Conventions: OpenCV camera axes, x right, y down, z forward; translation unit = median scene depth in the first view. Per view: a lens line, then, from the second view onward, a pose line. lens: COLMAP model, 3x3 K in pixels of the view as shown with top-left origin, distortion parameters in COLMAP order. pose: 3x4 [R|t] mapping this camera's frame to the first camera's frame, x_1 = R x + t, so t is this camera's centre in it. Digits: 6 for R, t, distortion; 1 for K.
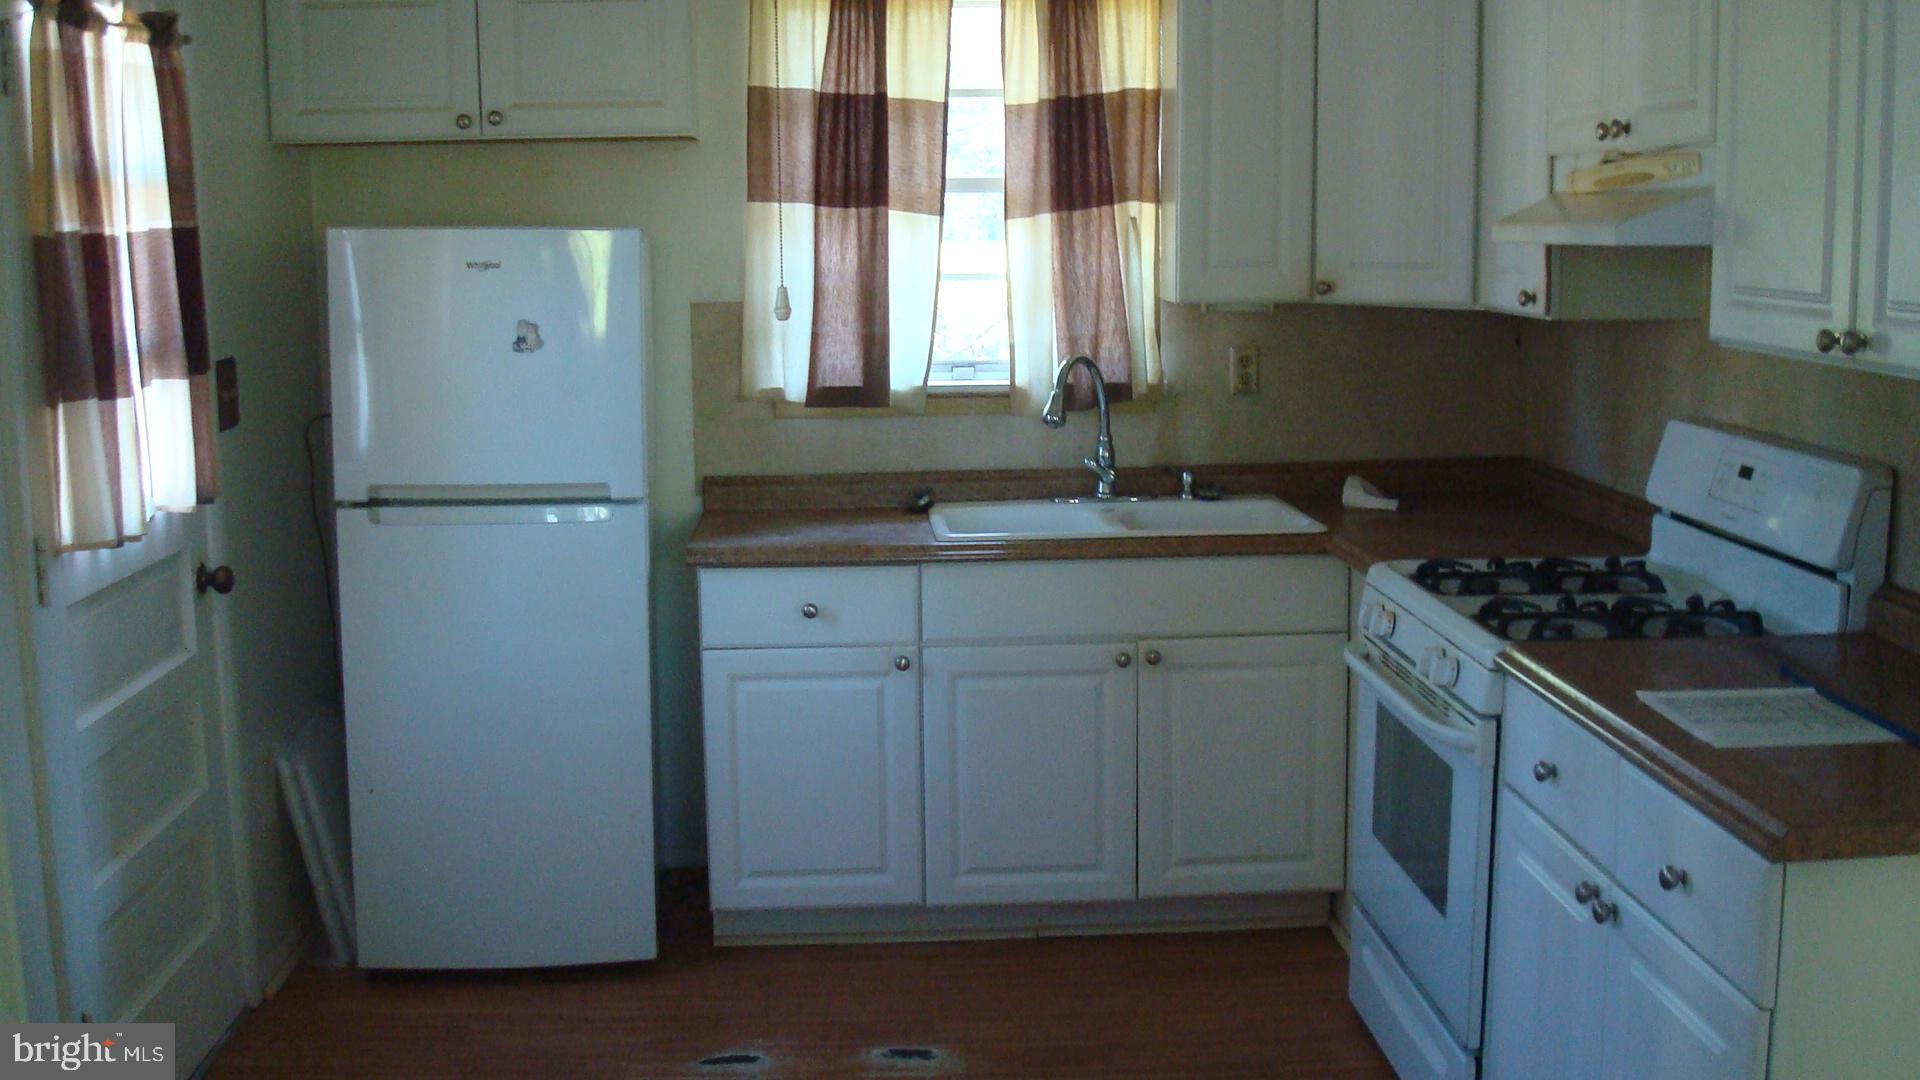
lens RADIAL K [[1955.3, 0, 960.0], [0, 1955.3, 540.0], [0, 0, 1]] dist [-0.078498, -0.102430]
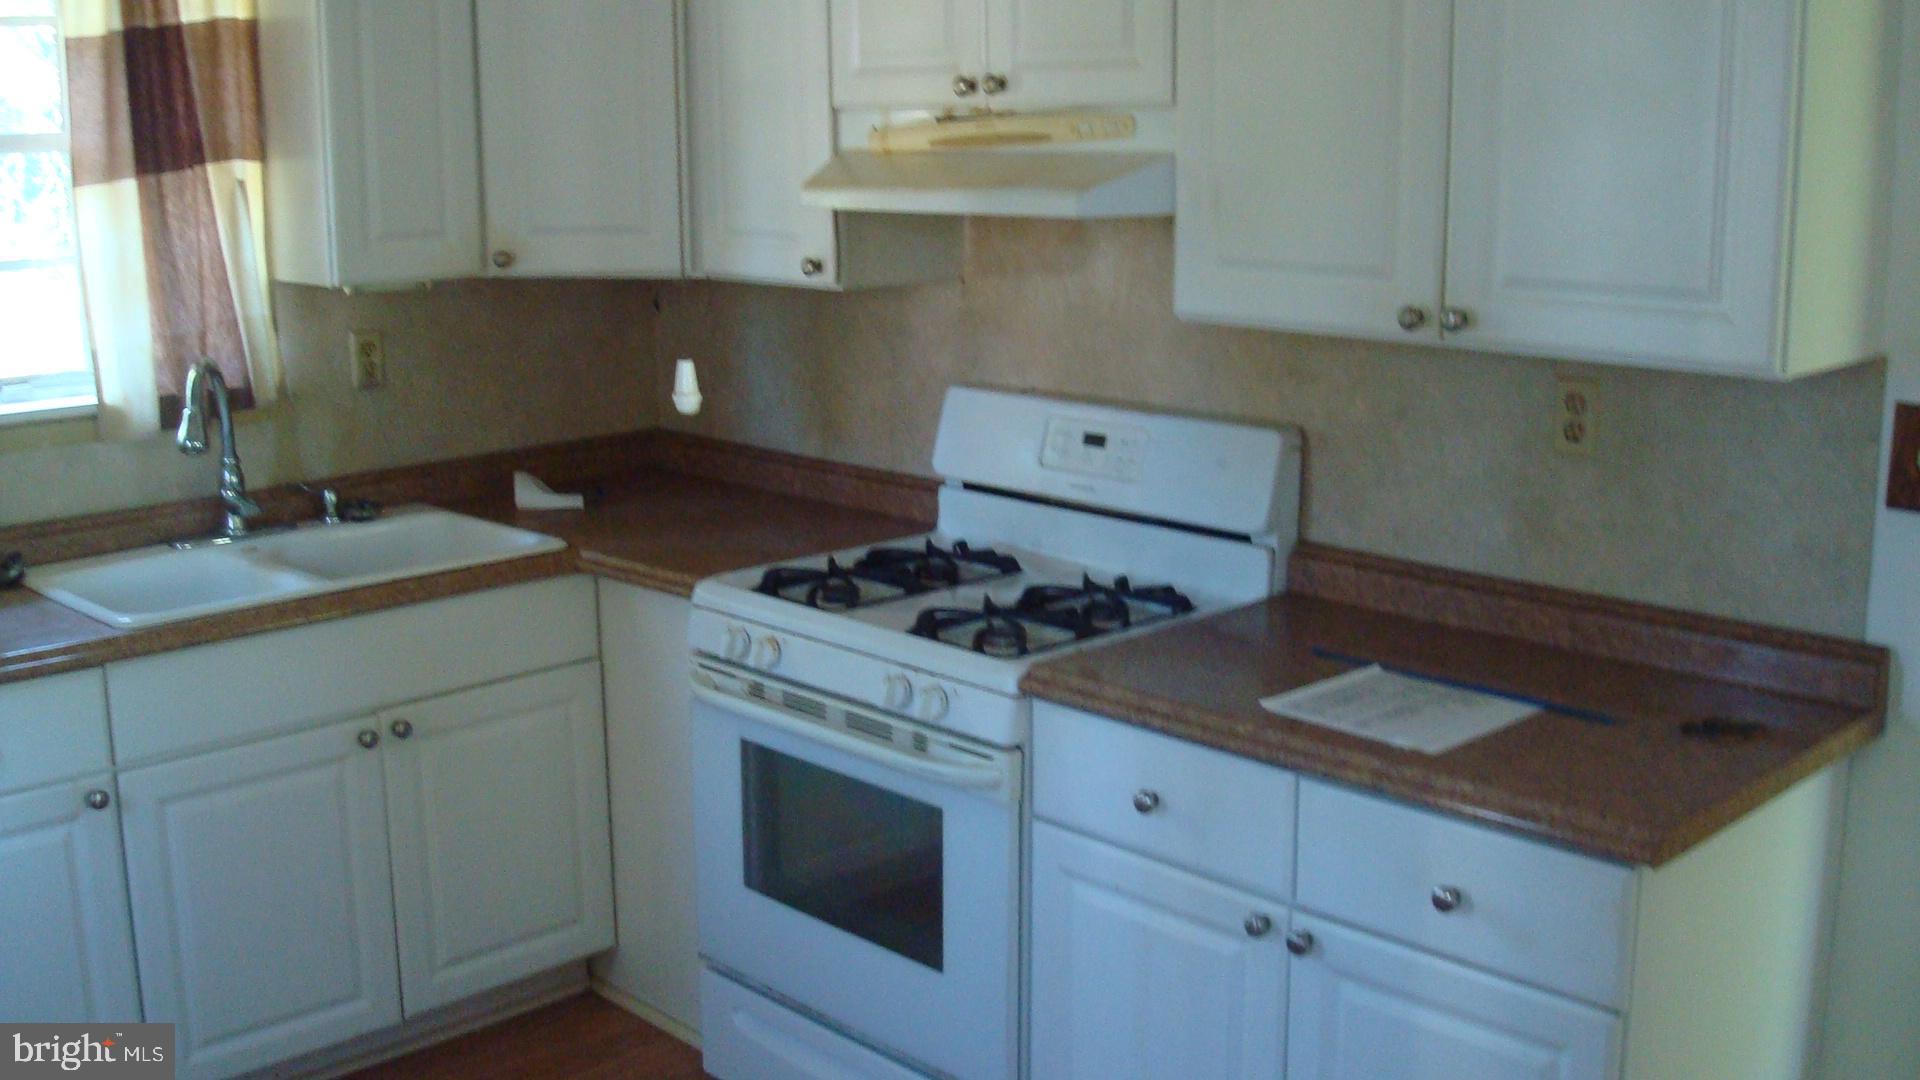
lens RADIAL K [[1955.3, 0, 960.0], [0, 1955.3, 540.0], [0, 0, 1]] dist [-0.078498, -0.102430]
pose [[0.762568, -0.129937, 0.633724, -0.211441], [0.102919, 0.991511, 0.079454, -0.054395], [-0.638669, 0.004633, 0.769468, 0.219799]]
